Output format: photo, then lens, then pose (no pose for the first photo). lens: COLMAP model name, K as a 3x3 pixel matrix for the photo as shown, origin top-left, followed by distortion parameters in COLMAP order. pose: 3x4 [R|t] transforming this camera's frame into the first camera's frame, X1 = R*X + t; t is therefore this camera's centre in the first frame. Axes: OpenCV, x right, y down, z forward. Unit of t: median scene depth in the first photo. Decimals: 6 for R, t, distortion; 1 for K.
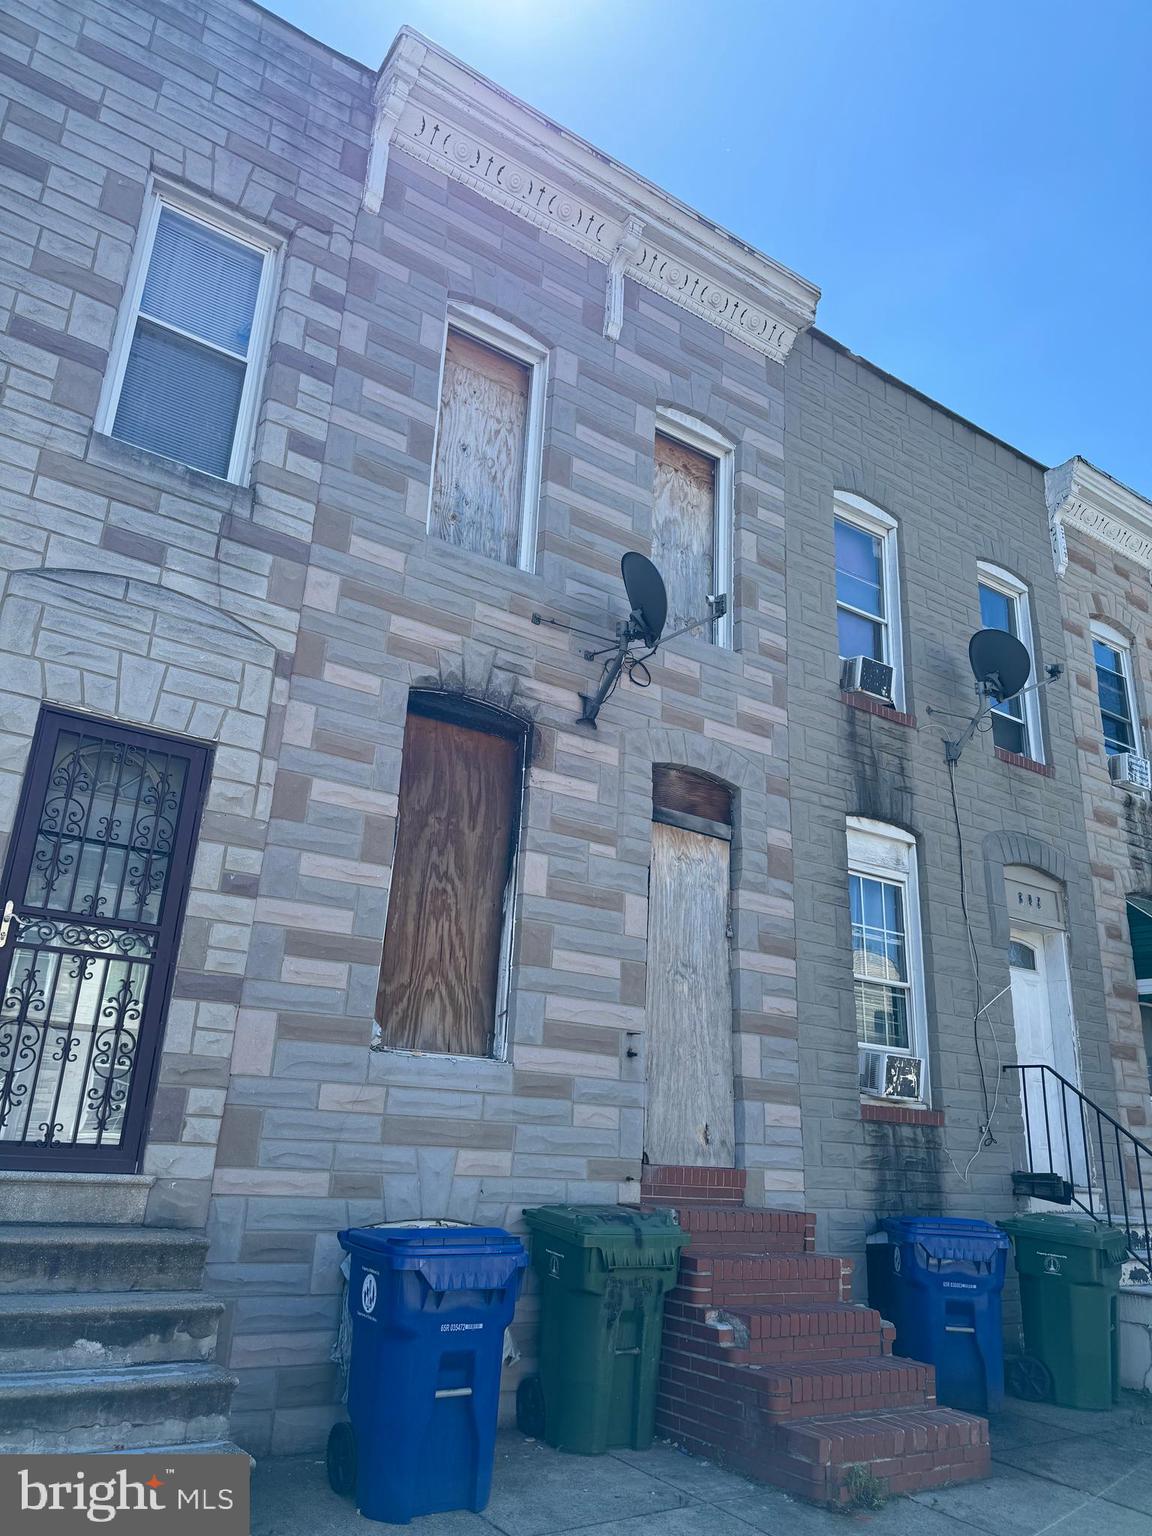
lens RADIAL K [[1041.1, 0, 576.0], [0, 1041.1, 768.0], [0, 0, 1]] dist [0.165340, -0.308338]
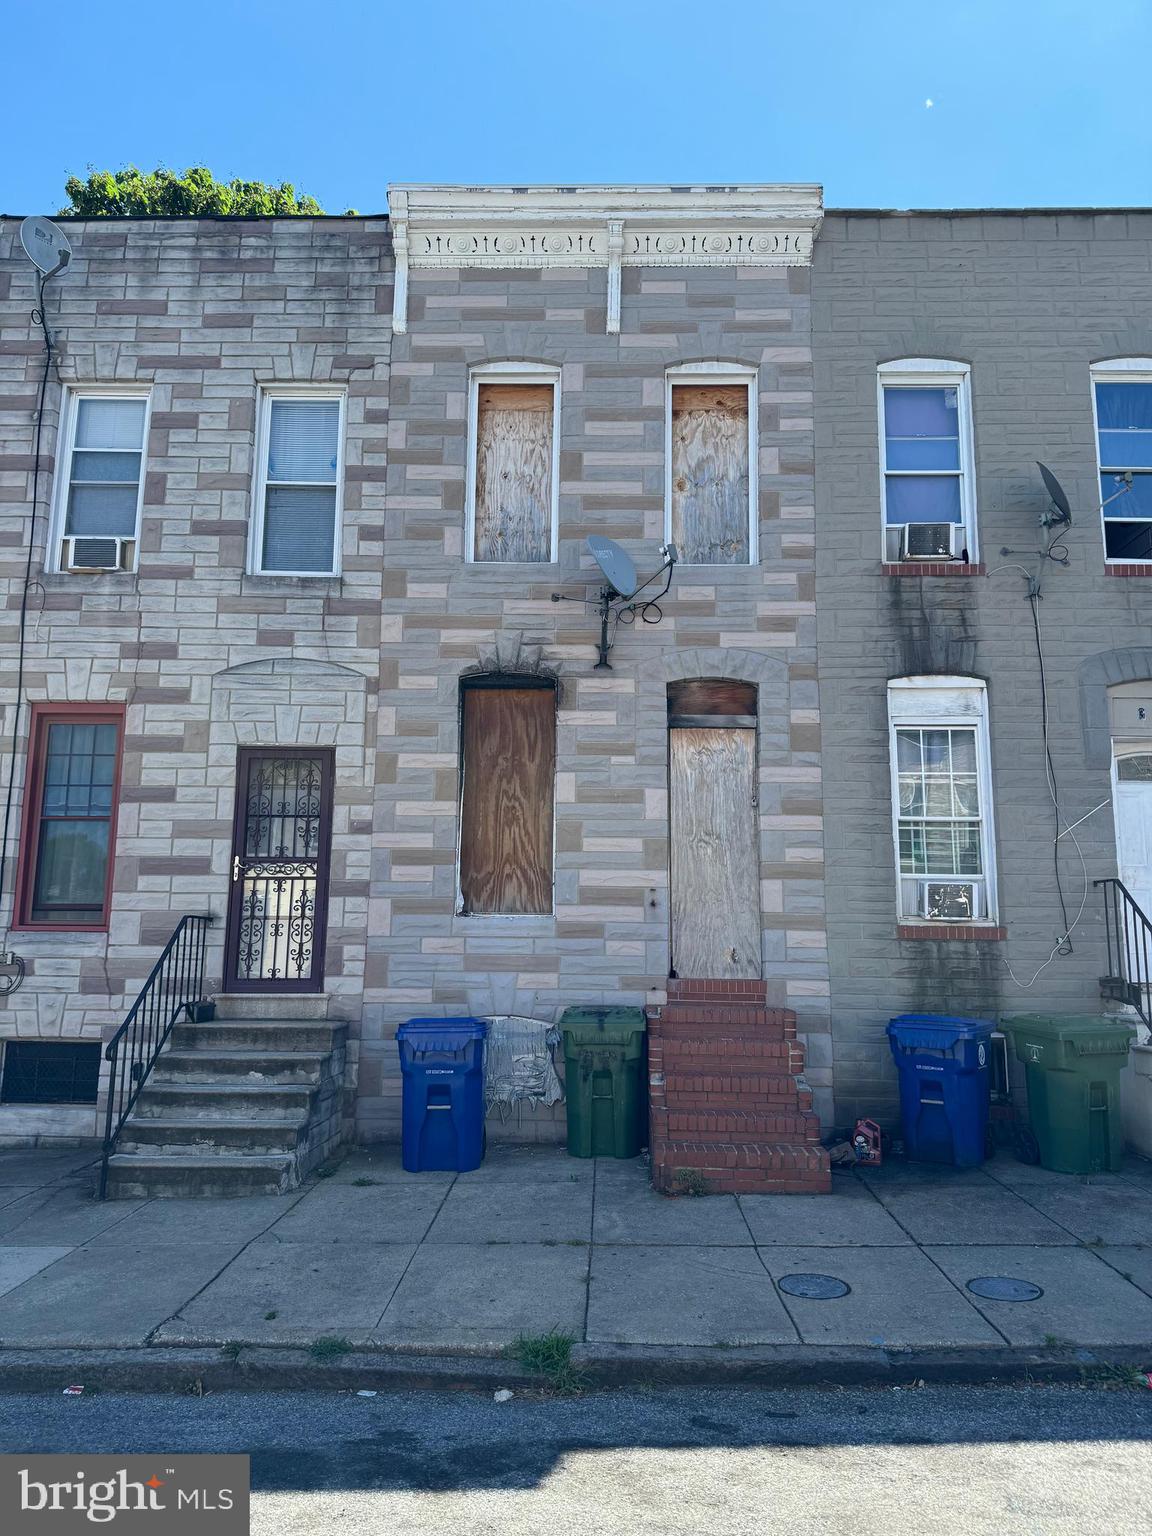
lens RADIAL K [[1041.1, 0, 576.0], [0, 1041.1, 768.0], [0, 0, 1]] dist [0.165340, -0.308338]
pose [[0.828687, -0.139803, -0.541971, 0.708715], [0.217907, 0.972491, 0.082328, -0.035189], [0.515552, -0.186323, 0.836355, -0.159440]]
